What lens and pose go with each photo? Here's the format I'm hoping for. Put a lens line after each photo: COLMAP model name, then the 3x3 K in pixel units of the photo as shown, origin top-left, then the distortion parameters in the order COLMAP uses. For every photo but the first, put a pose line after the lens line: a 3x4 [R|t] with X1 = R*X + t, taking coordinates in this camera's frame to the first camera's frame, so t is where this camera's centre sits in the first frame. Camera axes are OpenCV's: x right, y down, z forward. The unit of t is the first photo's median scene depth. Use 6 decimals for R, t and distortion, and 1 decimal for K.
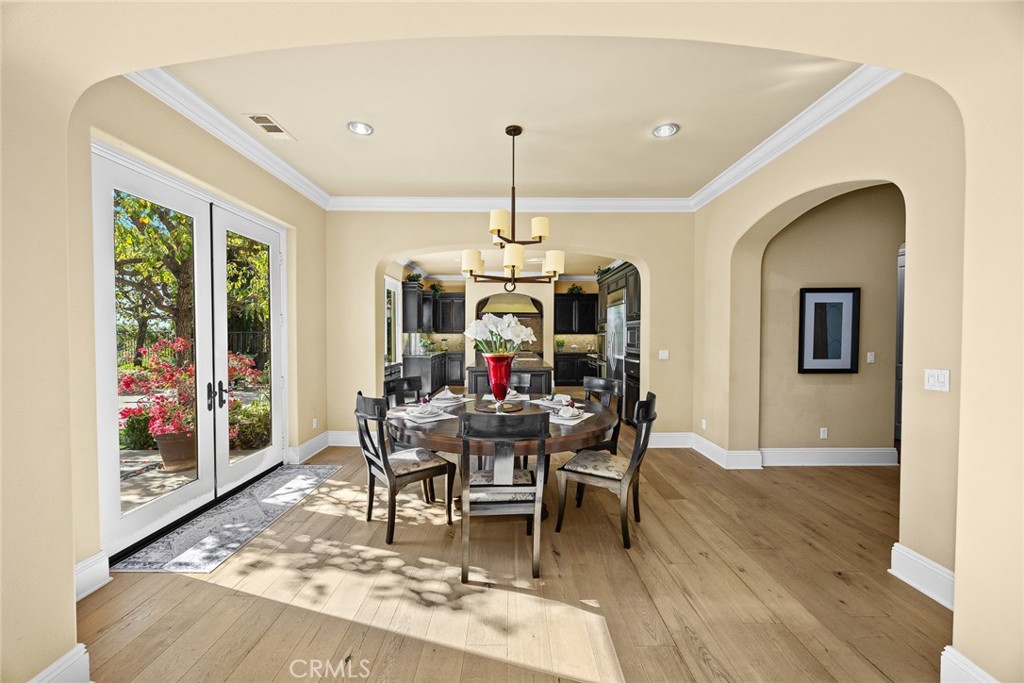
lens RADIAL K [[392.0, 0, 512.0], [0, 392.0, 341.5], [0, 0, 1]] dist [-0.000016, 0.000007]
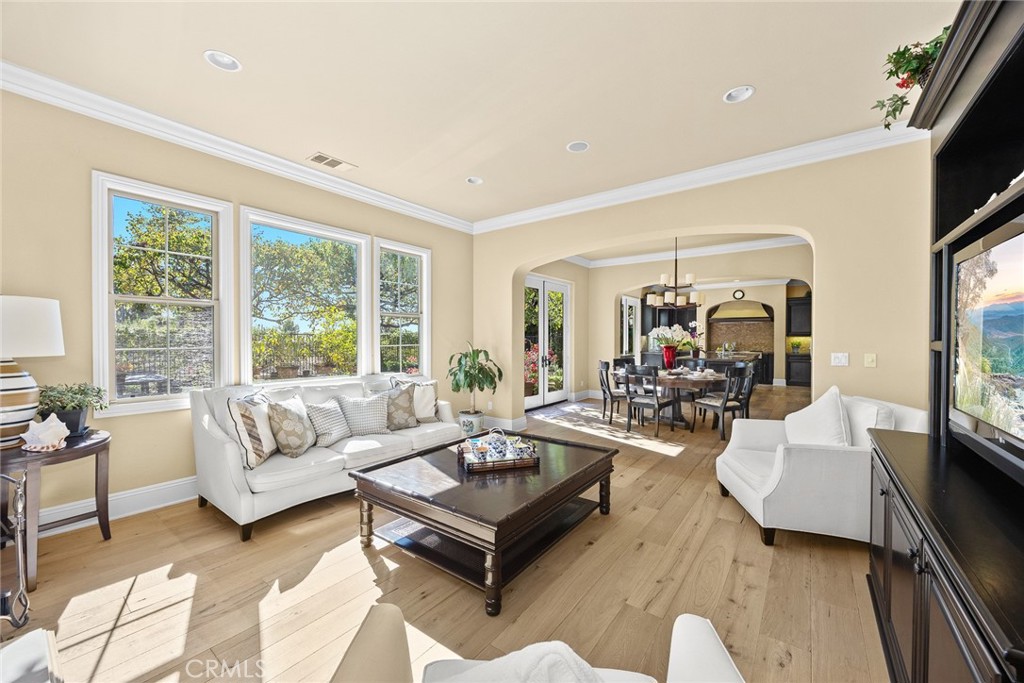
lens RADIAL K [[392.0, 0, 512.0], [0, 392.0, 341.5], [0, 0, 1]] dist [-0.000016, 0.000007]
pose [[0.797892, 0.003931, -0.602788, 0.317731], [-0.009830, 0.999931, -0.006491, 0.019205], [0.602721, 0.011104, 0.797875, -0.619631]]
